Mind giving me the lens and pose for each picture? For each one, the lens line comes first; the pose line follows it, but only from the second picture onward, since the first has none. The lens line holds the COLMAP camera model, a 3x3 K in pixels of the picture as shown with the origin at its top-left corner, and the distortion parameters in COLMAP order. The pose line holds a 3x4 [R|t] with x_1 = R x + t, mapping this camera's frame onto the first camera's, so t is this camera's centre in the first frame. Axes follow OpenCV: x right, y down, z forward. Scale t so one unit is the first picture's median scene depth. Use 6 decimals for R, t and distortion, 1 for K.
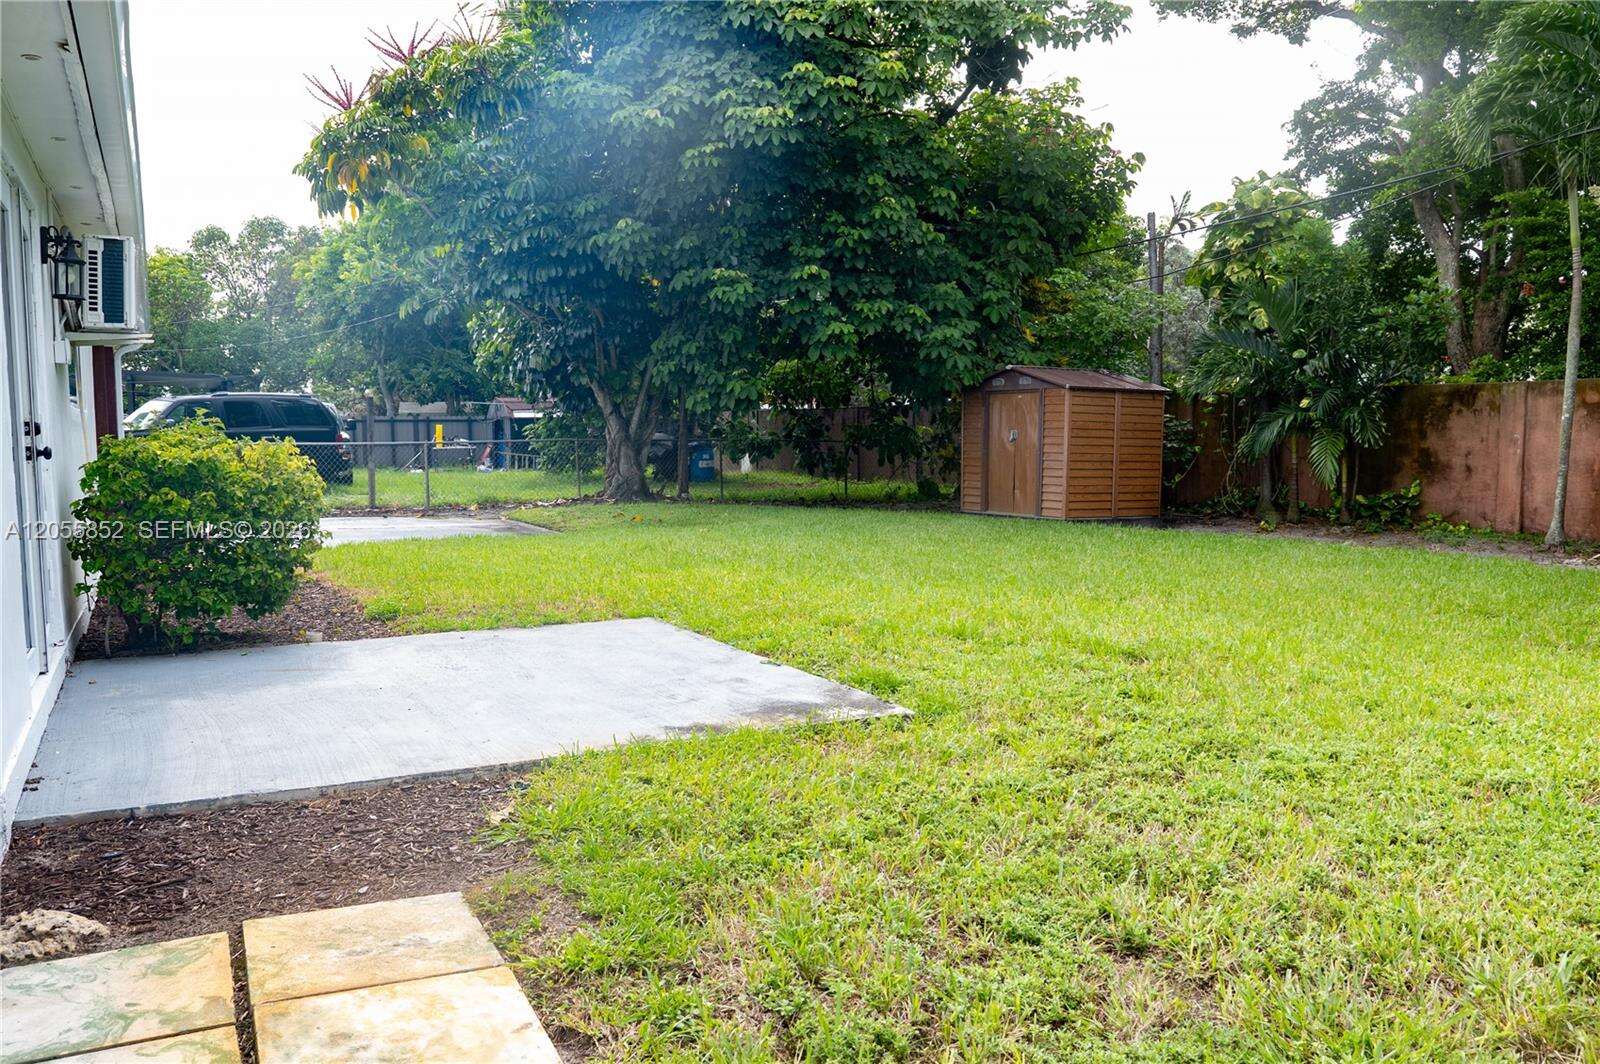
lens RADIAL K [[1177.2, 0, 800.0], [0, 1177.2, 532.0], [0, 0, 1]] dist [-0.004879, 0.000790]
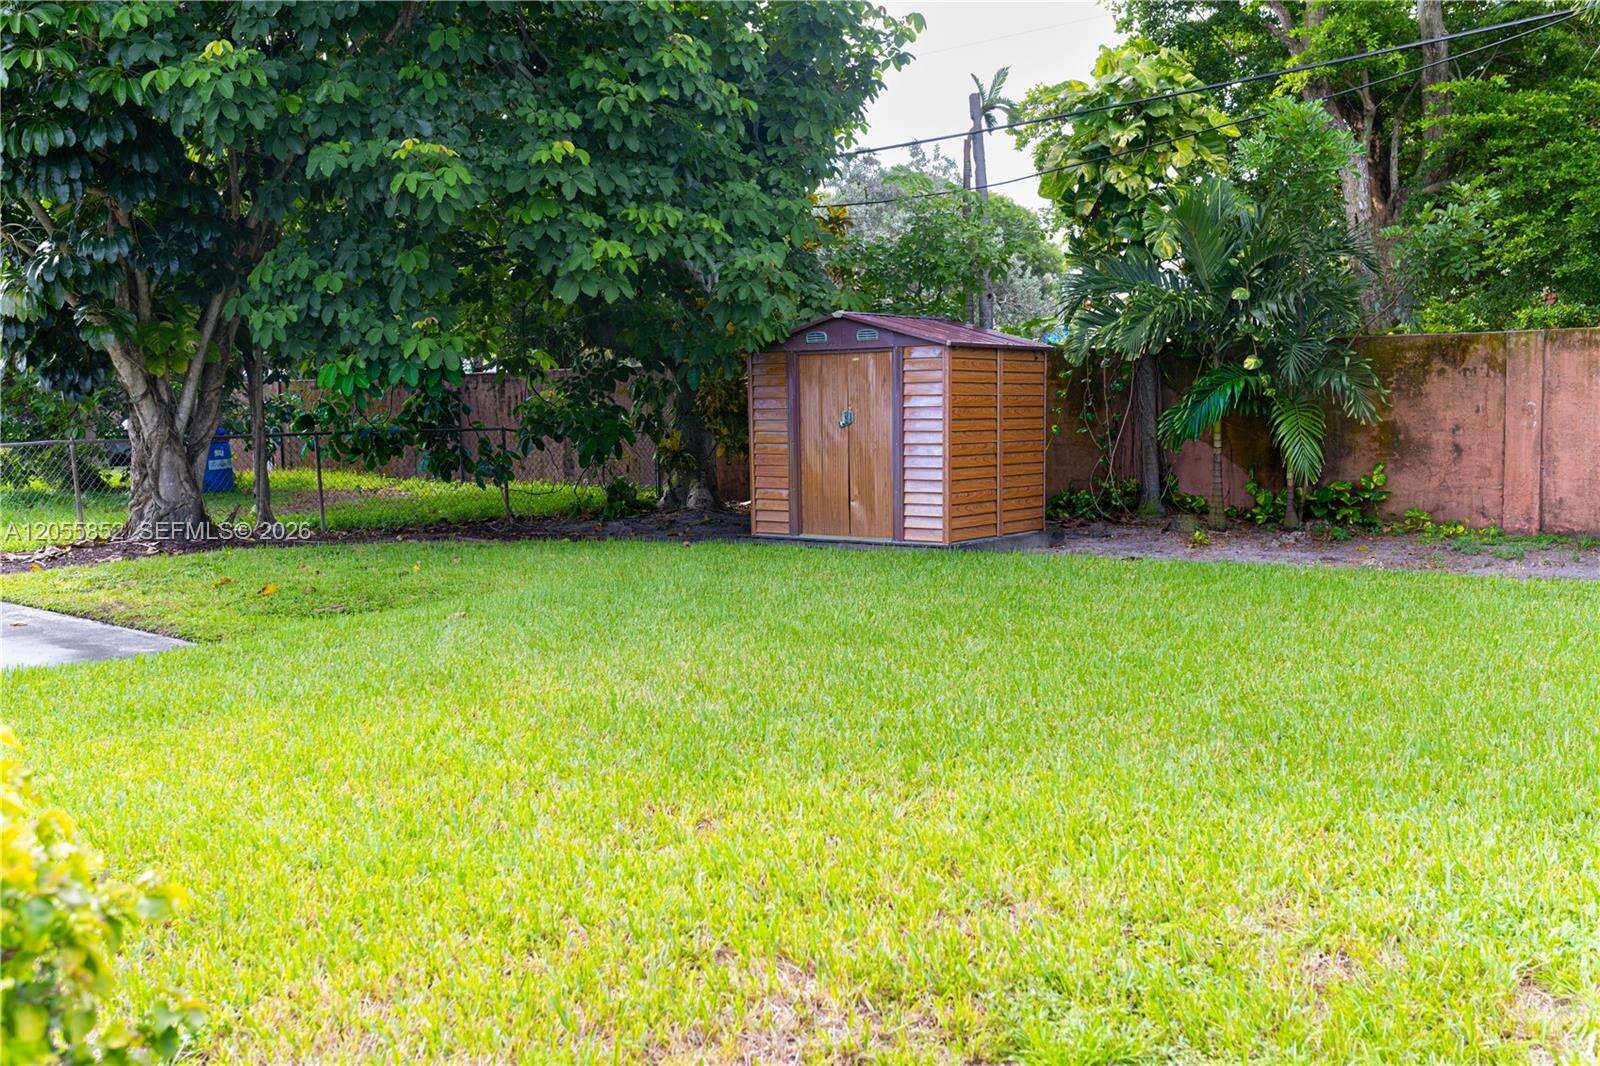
lens RADIAL K [[1467.0, 0, 800.0], [0, 1467.0, 533.0], [0, 0, 1]] dist [0.011893, 0.004357]
pose [[0.938334, -0.052629, 0.341700, -0.134388], [0.050948, 0.998605, 0.013897, -0.032953], [-0.341955, 0.004369, 0.939706, 0.256252]]
